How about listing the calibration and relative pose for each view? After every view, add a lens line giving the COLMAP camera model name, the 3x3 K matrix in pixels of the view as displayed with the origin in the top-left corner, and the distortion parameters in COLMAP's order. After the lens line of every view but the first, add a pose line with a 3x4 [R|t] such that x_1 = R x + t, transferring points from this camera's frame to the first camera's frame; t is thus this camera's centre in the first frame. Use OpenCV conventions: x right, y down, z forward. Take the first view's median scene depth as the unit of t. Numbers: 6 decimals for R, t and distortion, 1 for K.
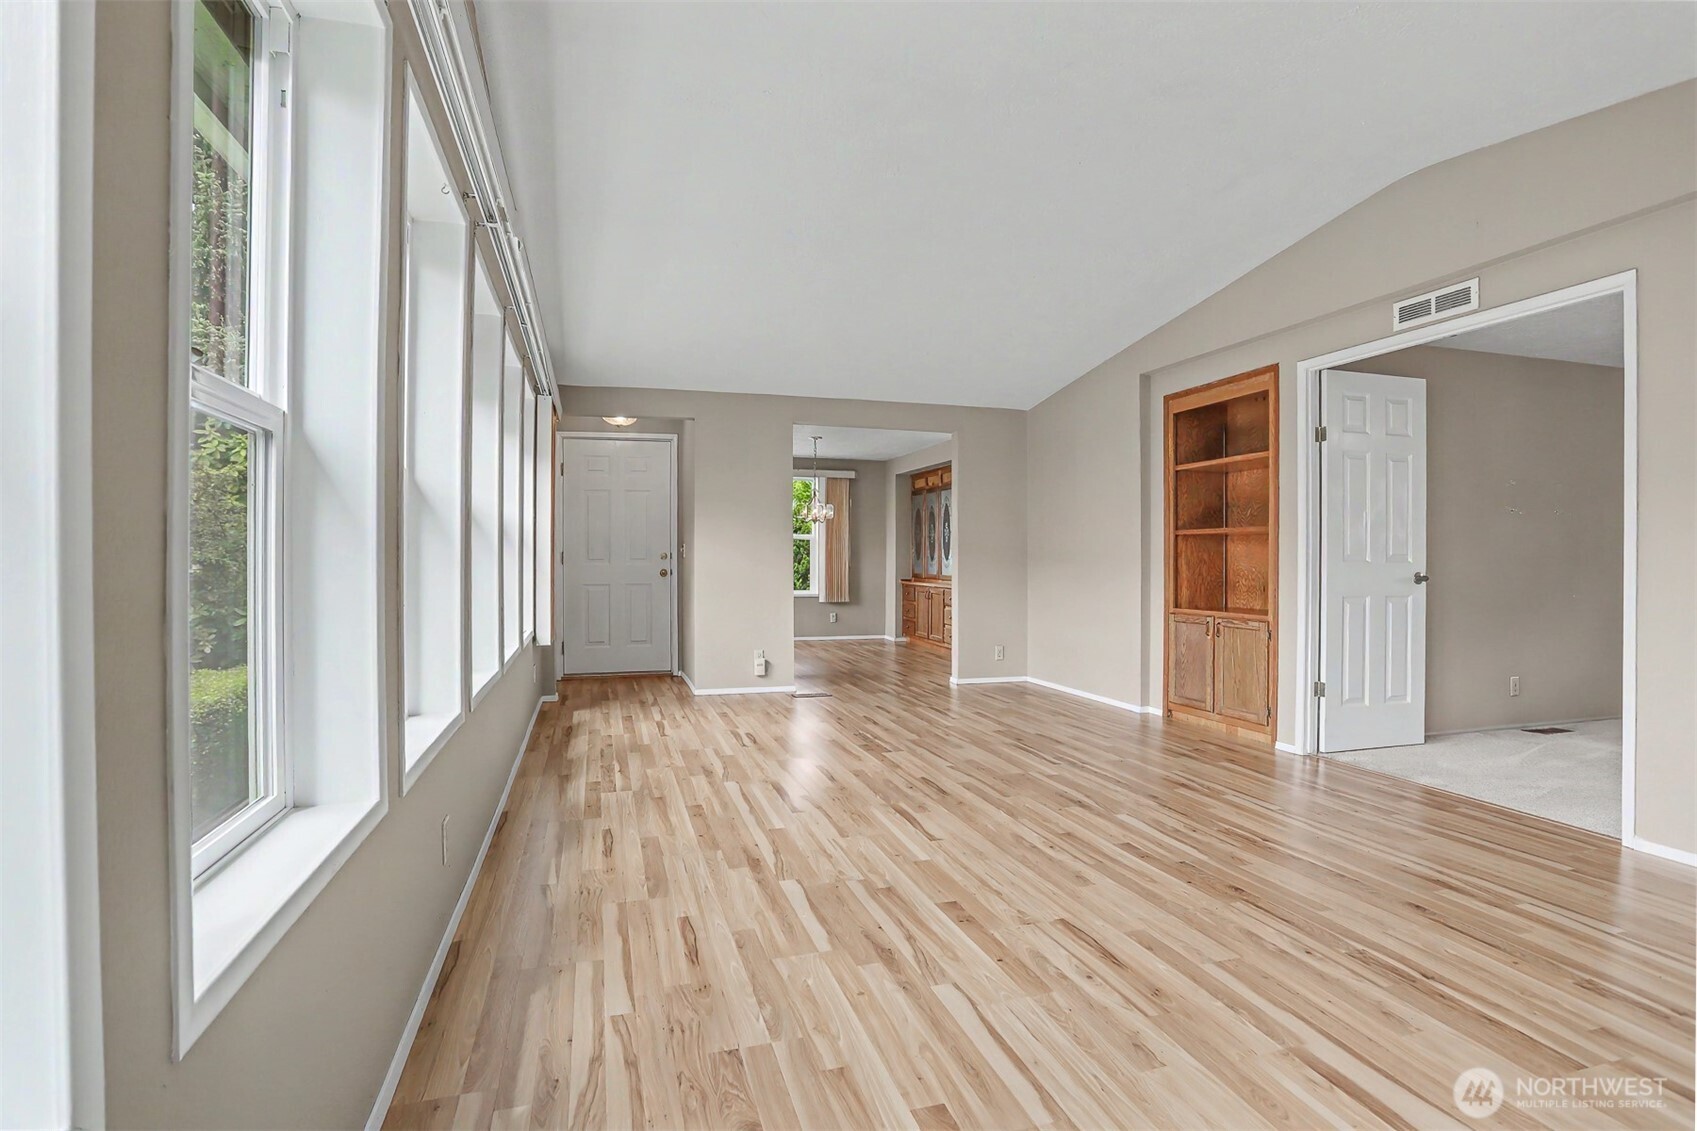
lens RADIAL K [[831.9, 0, 839.8], [0, 831.9, 556.0], [0, 0, 1]] dist [-0.051919, 0.015370]
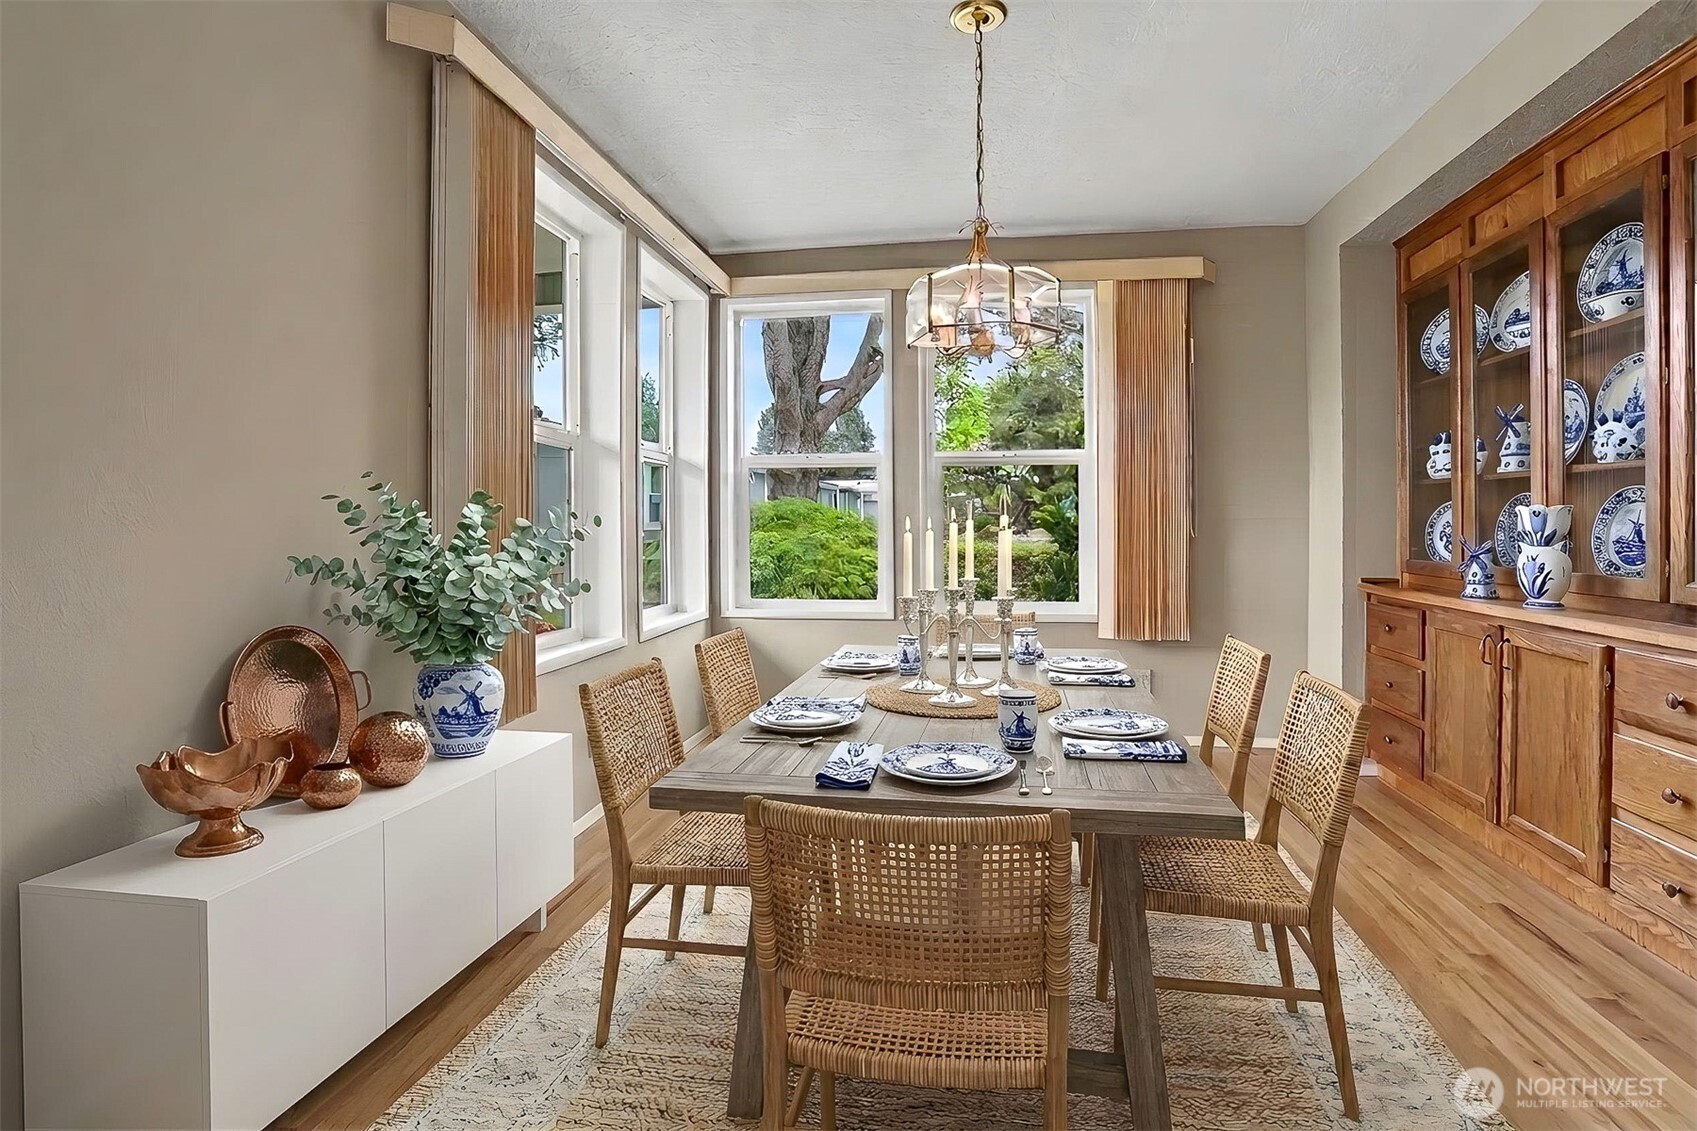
lens RADIAL K [[831.9, 0, 855.8], [0, 831.9, 519.8], [0, 0, 1]] dist [-0.051919, 0.015370]
pose [[0.919301, 0.002646, -0.393547, 0.019122], [-0.002629, 0.999996, 0.000583, 0.006209], [0.393547, 0.000499, 0.919304, 0.634930]]
